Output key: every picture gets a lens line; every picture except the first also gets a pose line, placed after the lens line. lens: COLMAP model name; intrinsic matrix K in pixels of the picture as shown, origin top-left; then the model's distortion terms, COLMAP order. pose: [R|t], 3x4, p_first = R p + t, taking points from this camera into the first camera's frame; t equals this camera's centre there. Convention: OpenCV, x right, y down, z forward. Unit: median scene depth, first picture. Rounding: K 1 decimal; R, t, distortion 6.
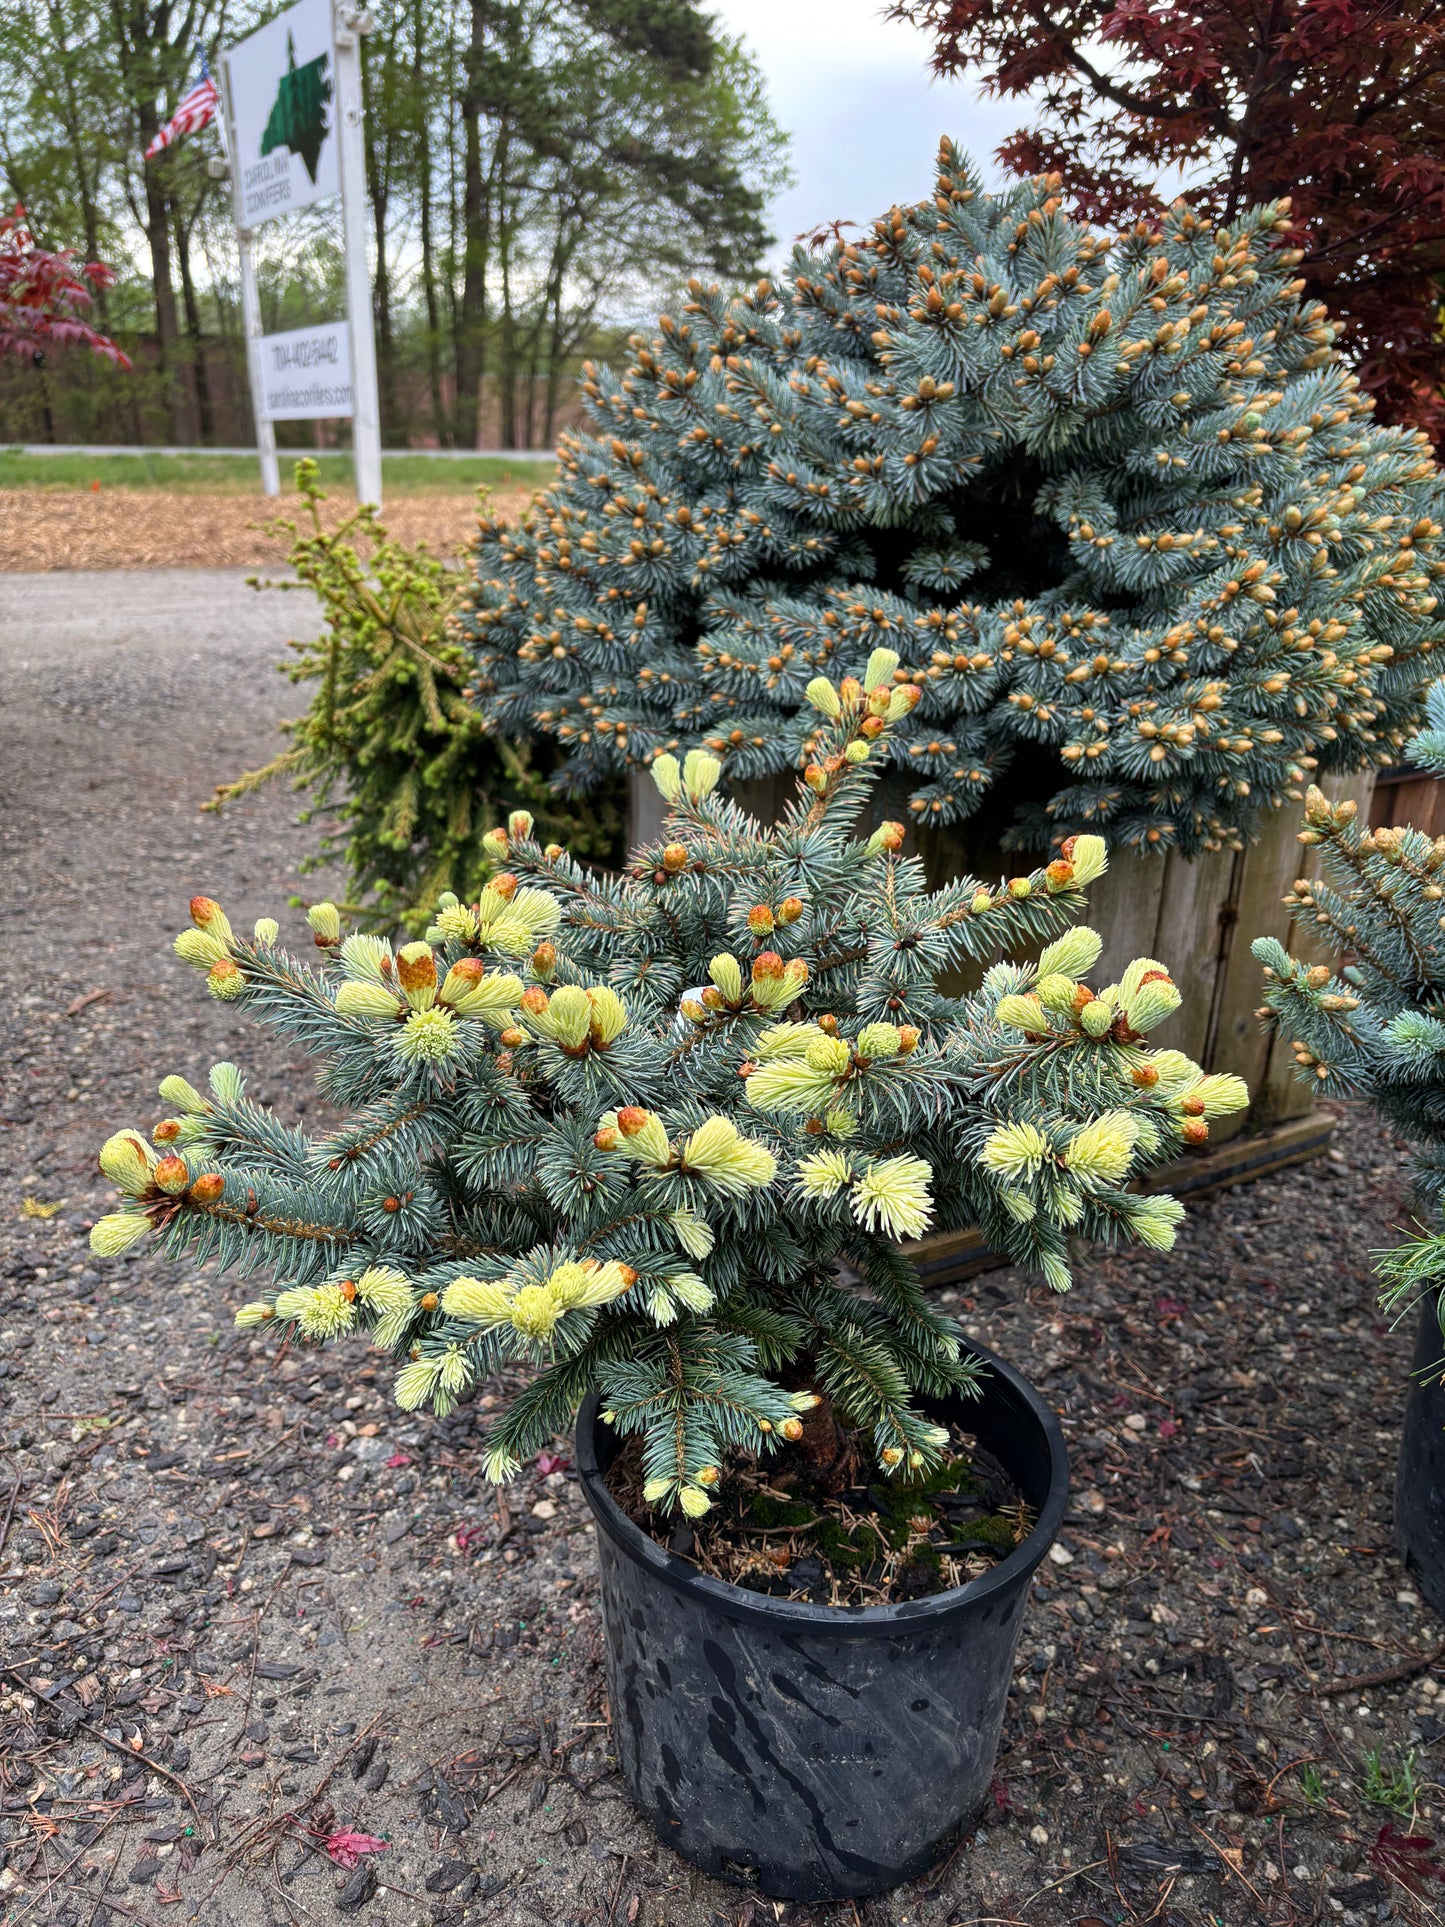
lens RADIAL K [[1395.6, 0, 715.5], [0, 1395.6, 963.0], [0, 0, 1]] dist [0.052681, -0.062478]
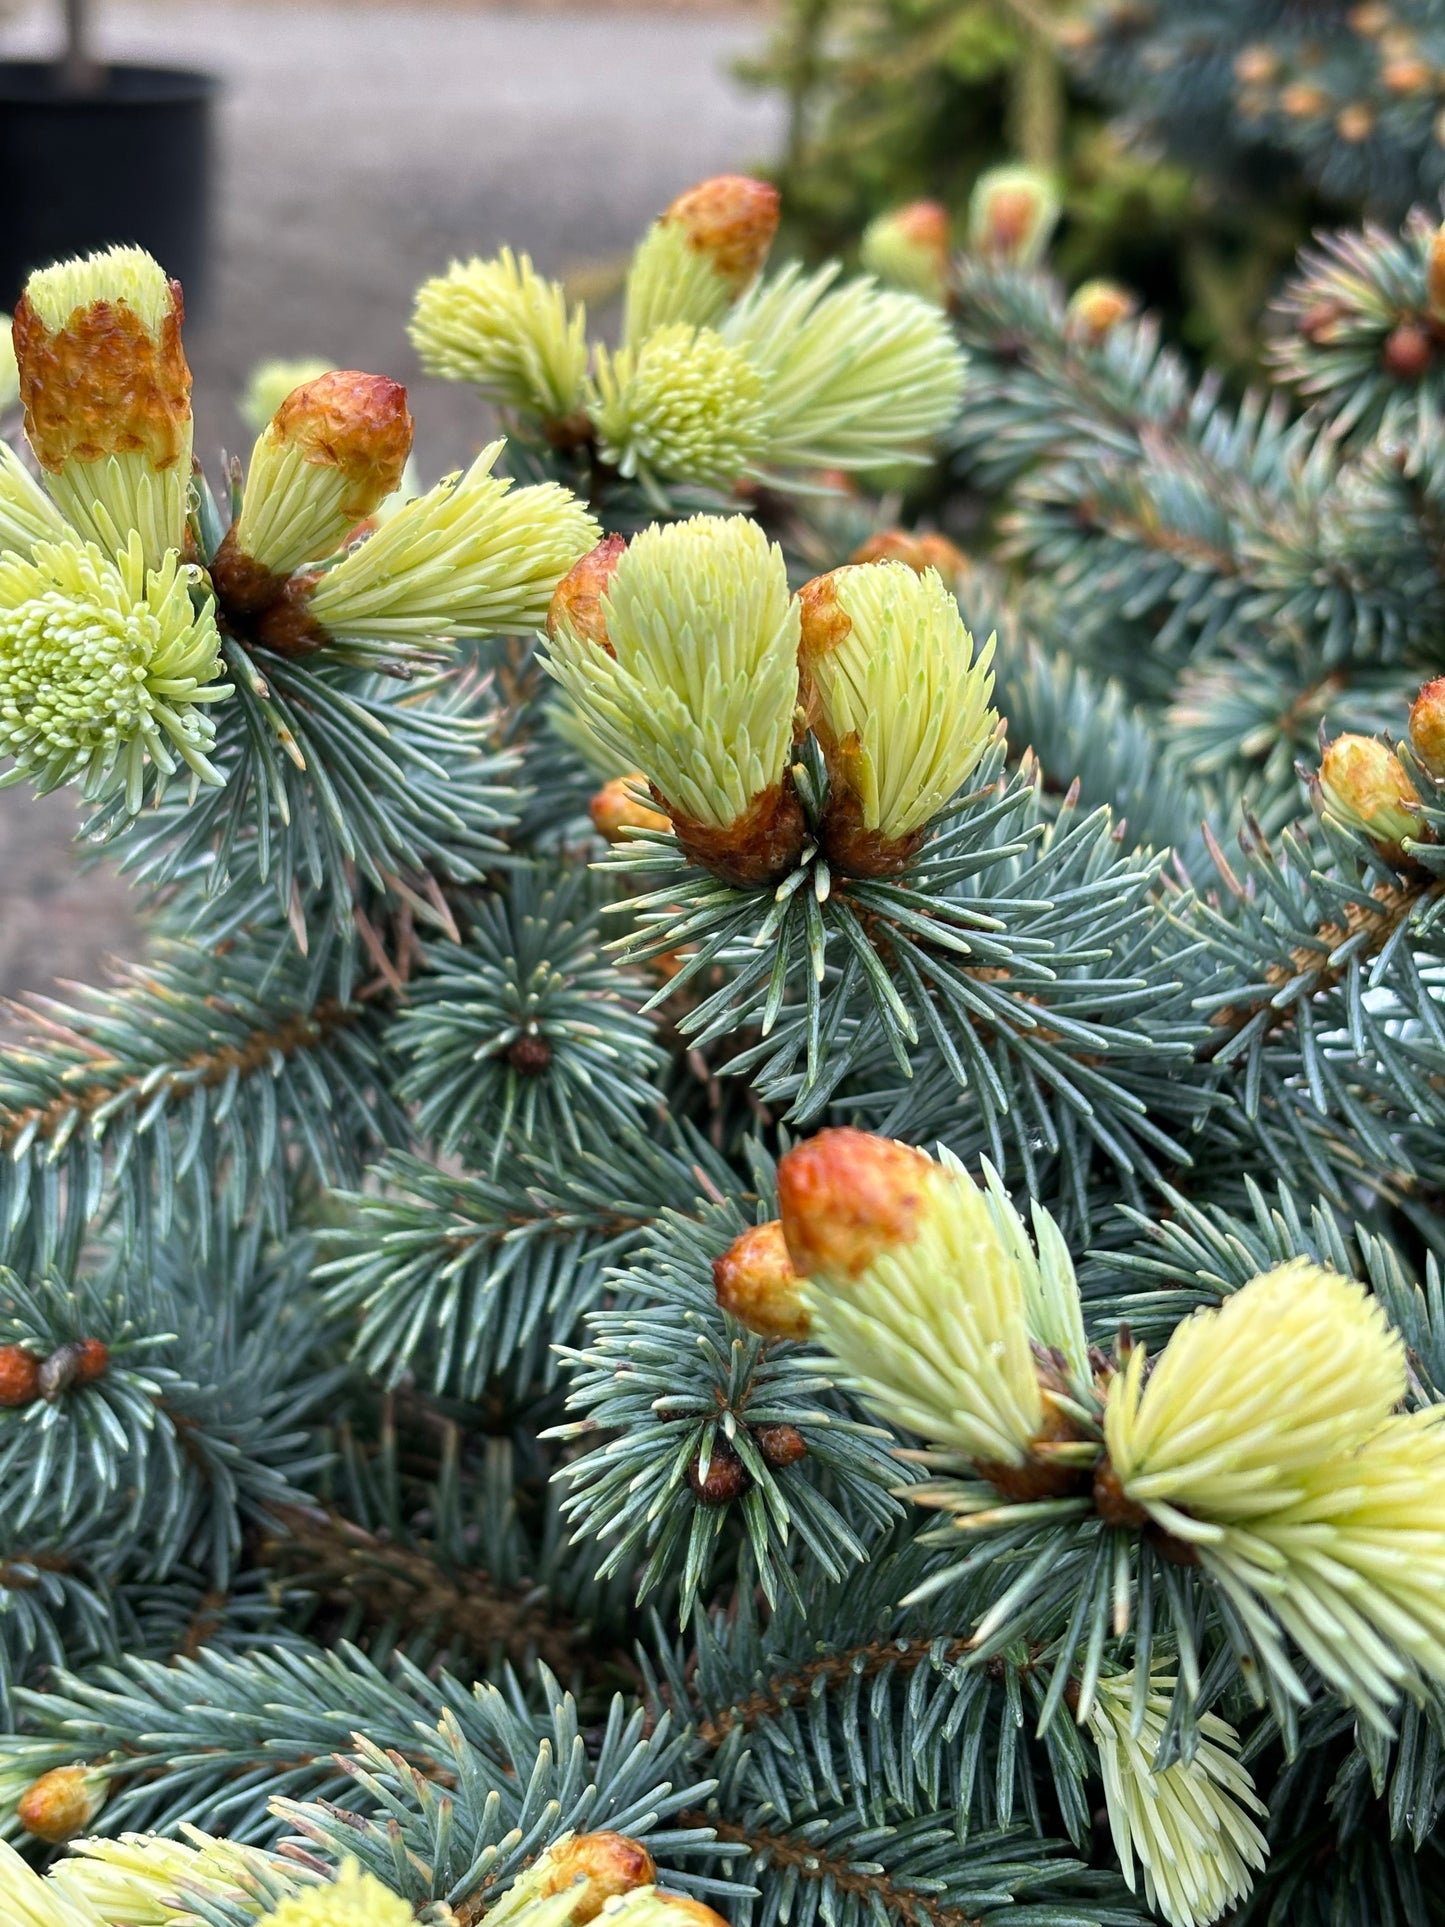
lens RADIAL K [[2918.7, 0, 717.2], [0, 2918.7, 977.2], [0, 0, 1]] dist [0.233667, -1.027986]
pose [[0.935959, 0.153673, -0.316804, 0.020633], [-0.144998, 0.988120, 0.050933, 0.028768], [0.320867, -0.001735, 0.947123, 0.273856]]
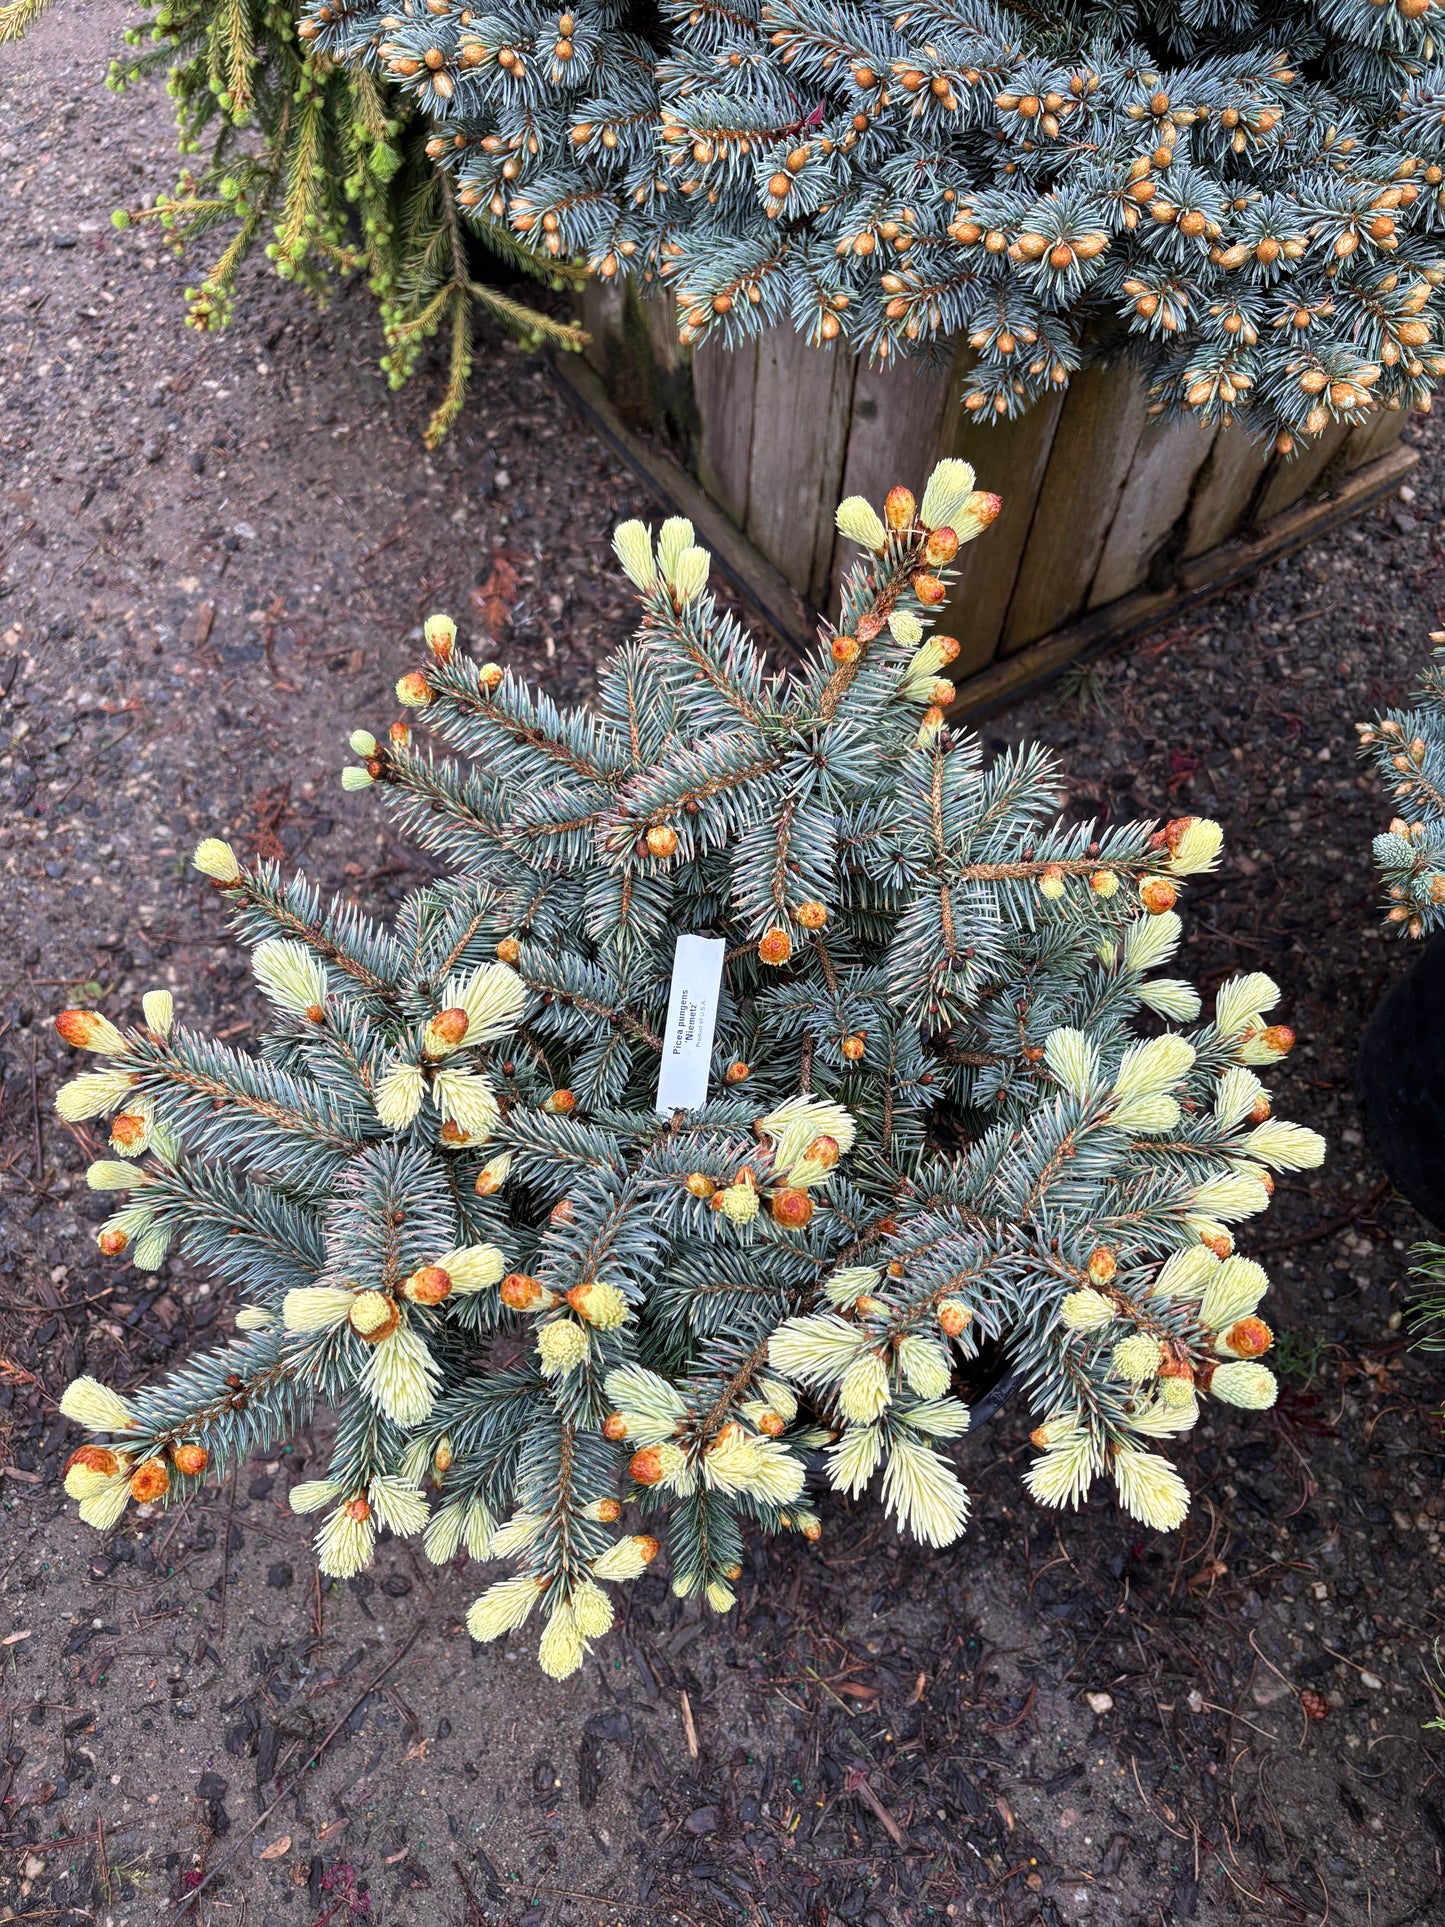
lens RADIAL K [[1429.8, 0, 722.5], [0, 1429.8, 963.5], [0, 0, 1]] dist [0.016386, -0.024998]
pose [[0.999279, -0.035407, 0.013669, -0.005600], [0.018441, 0.767724, 0.640515, -0.333887], [-0.033173, -0.639801, 0.767824, 0.225899]]
